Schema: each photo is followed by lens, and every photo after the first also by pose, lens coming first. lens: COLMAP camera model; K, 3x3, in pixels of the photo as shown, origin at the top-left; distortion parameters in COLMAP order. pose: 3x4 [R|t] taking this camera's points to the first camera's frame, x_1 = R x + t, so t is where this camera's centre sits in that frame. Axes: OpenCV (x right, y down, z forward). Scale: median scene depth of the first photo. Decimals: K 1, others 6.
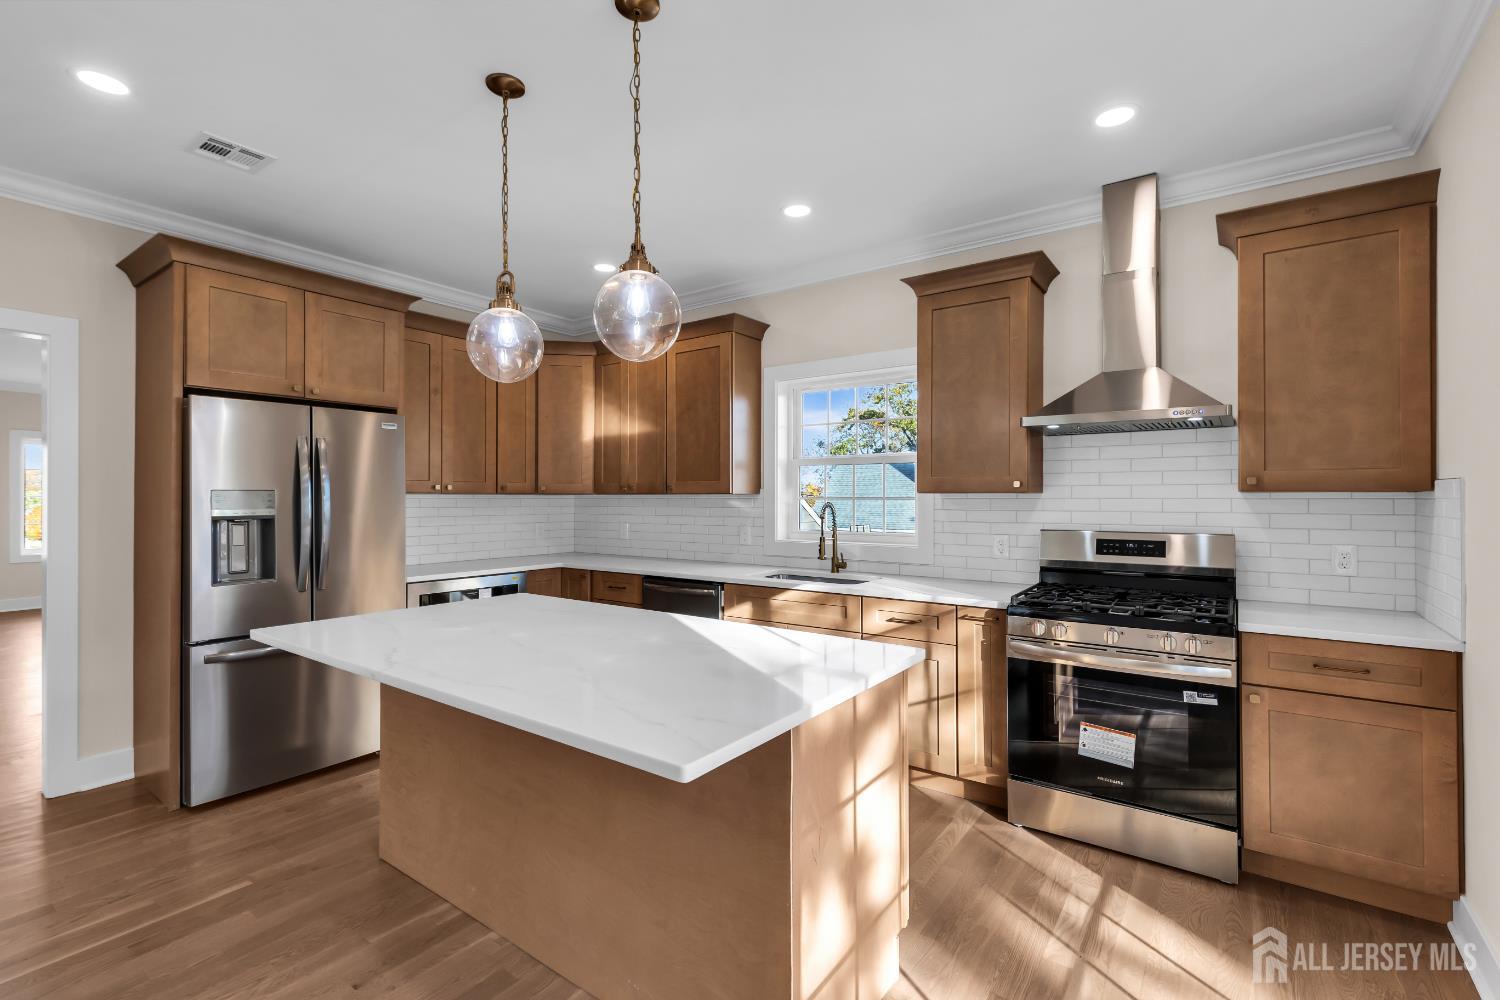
lens RADIAL K [[680.1, 0, 749.1], [0, 680.1, 492.1], [0, 0, 1]] dist [0.008459, -0.001037]
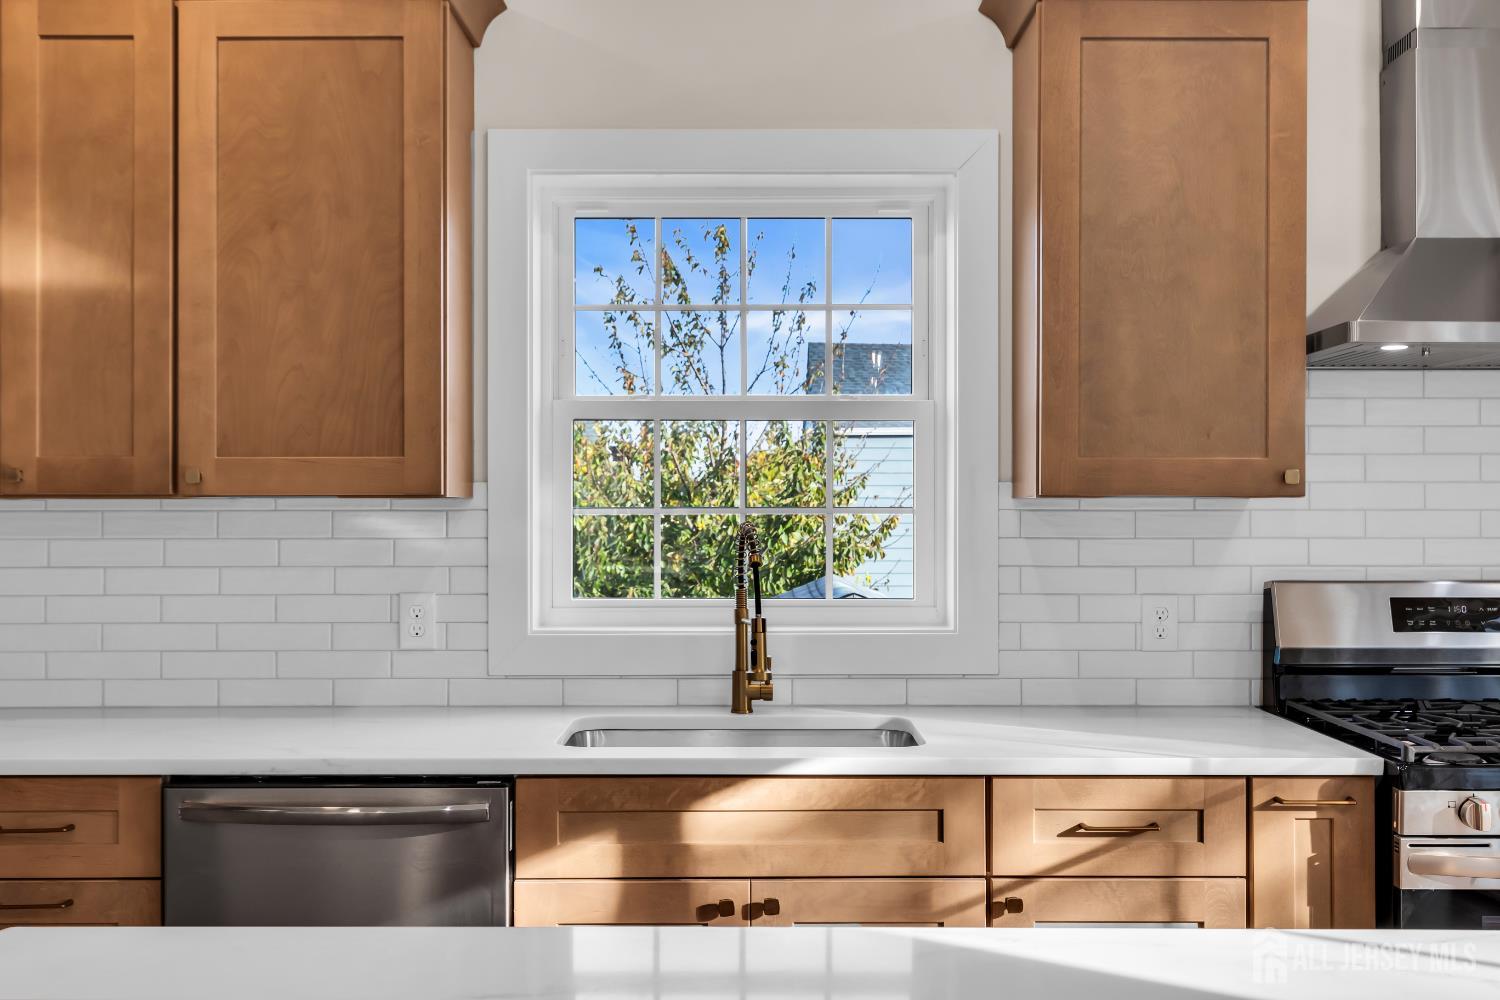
lens RADIAL K [[1432.6, 0, 750.3], [0, 1432.6, 504.8], [0, 0, 1]] dist [0.013667, 0.000000]
pose [[0.808405, 0.000940, 0.588625, -0.302411], [-0.004229, 0.999982, 0.004211, 0.002591], [-0.588611, -0.005894, 0.808395, 0.344418]]
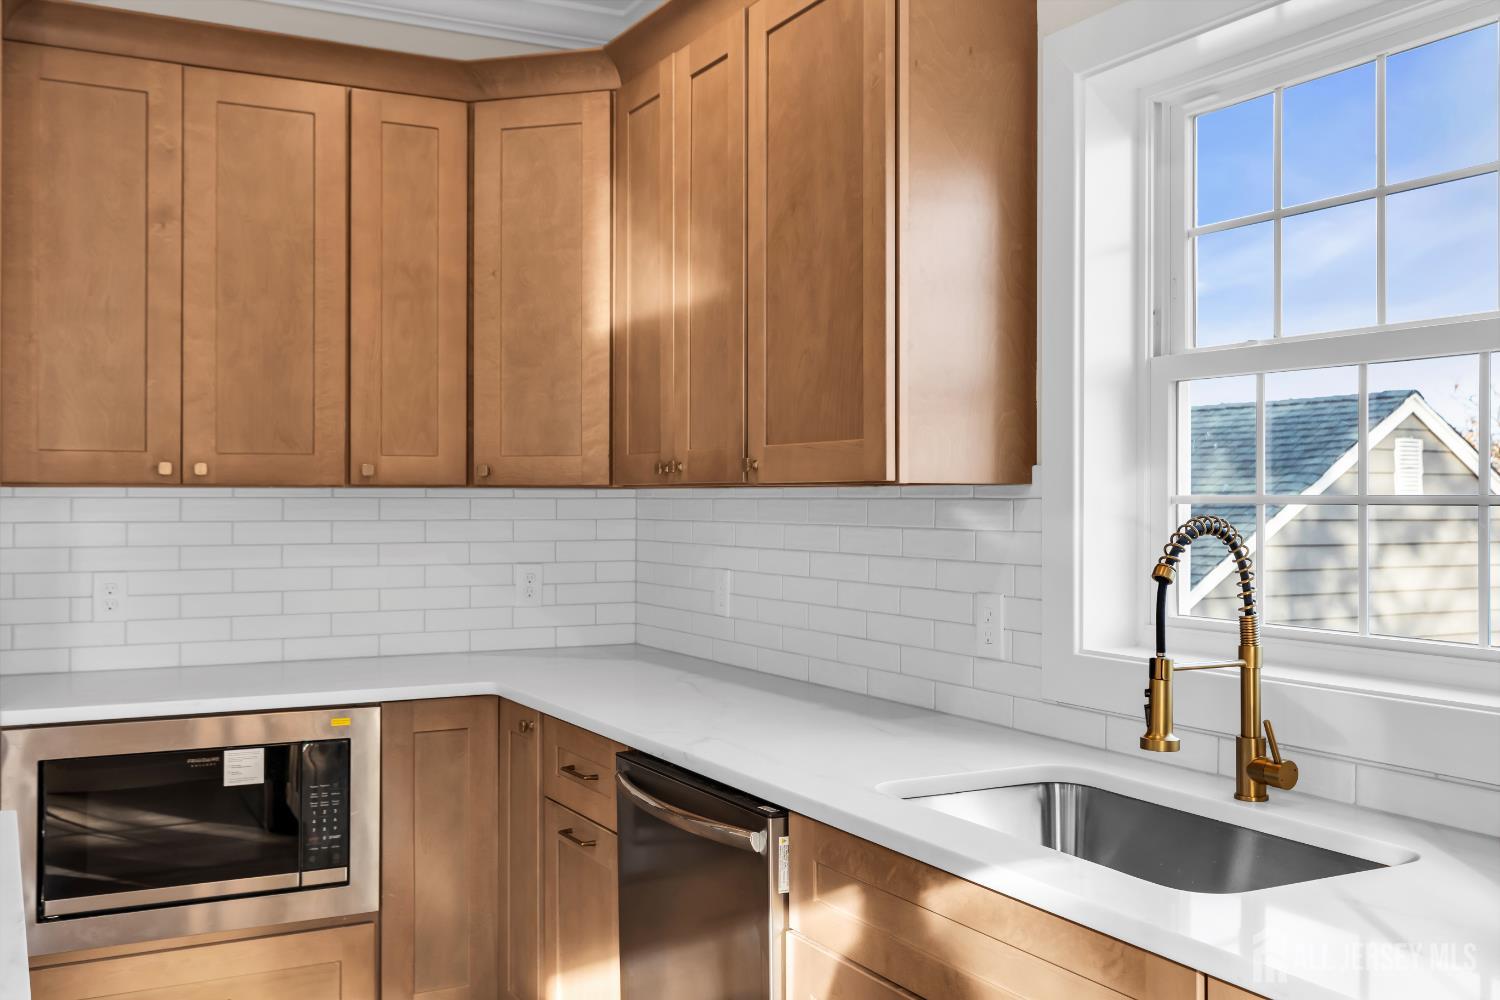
lens RADIAL K [[1432.6, 0, 745.9], [0, 1432.6, 497.3], [0, 0, 1]] dist [0.013667, 0.000000]
pose [[0.899564, 0.001384, -0.436786, 0.175589], [0.002386, 0.999964, 0.008082, 0.003045], [0.436782, -0.008313, 0.899529, 0.416000]]
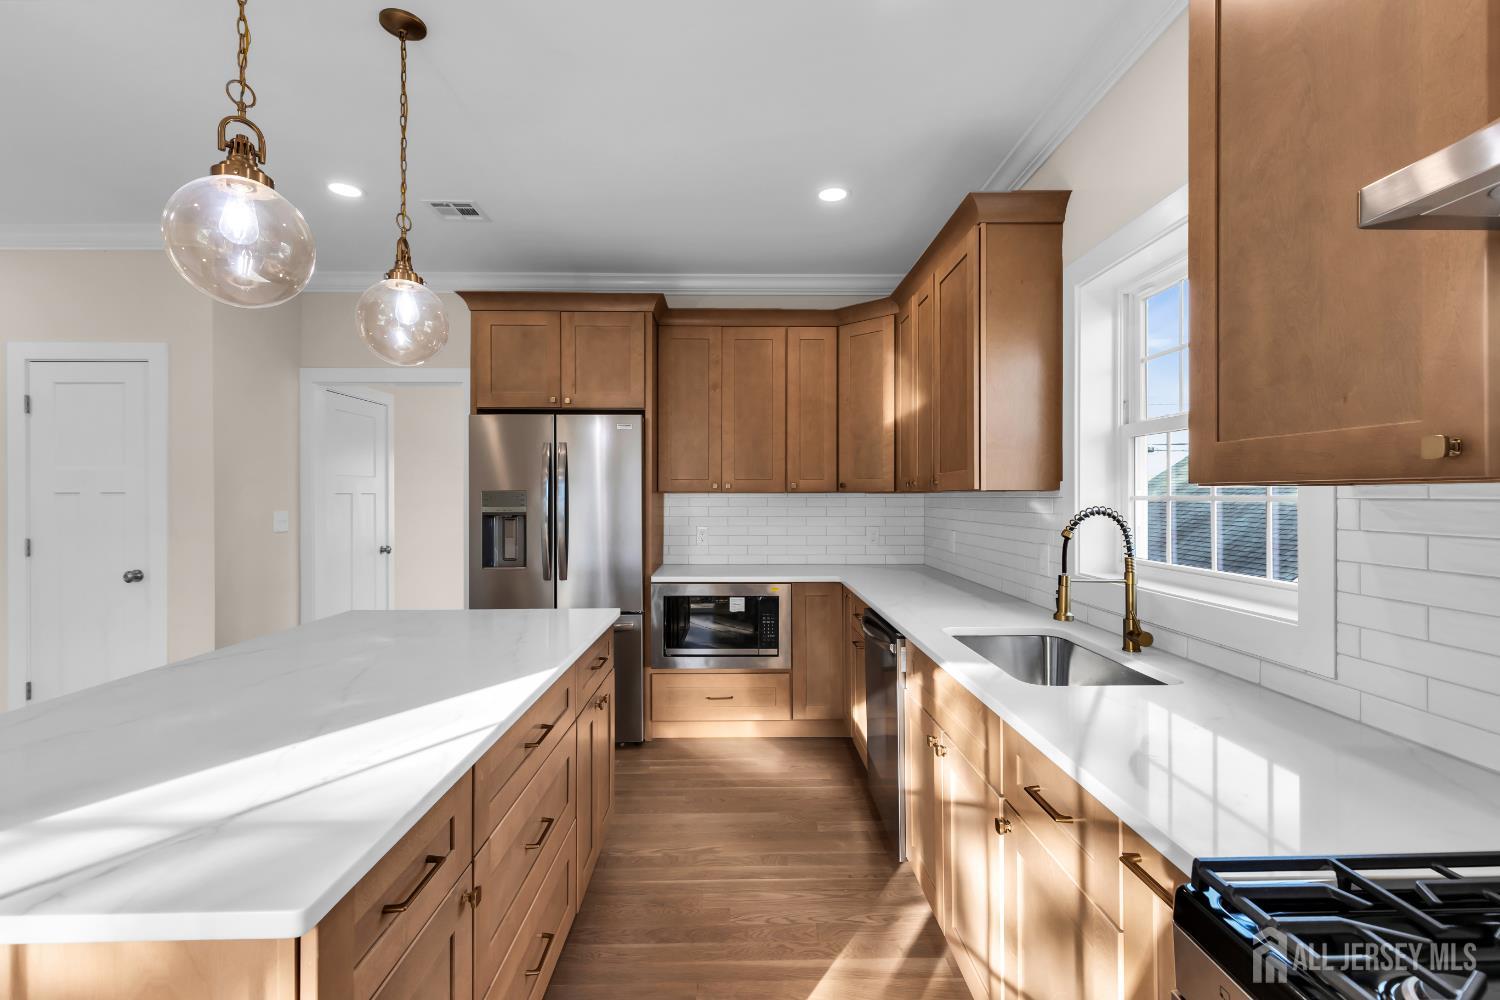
lens RADIAL K [[668.3, 0, 749.1], [0, 668.3, 498.7], [0, 0, 1]] dist [0.003711, -0.000072]
pose [[0.603815, 0.002503, -0.797120, 0.317931], [0.007271, 0.999936, 0.008647, 0.002997], [0.797091, -0.011017, 0.603759, 0.457746]]
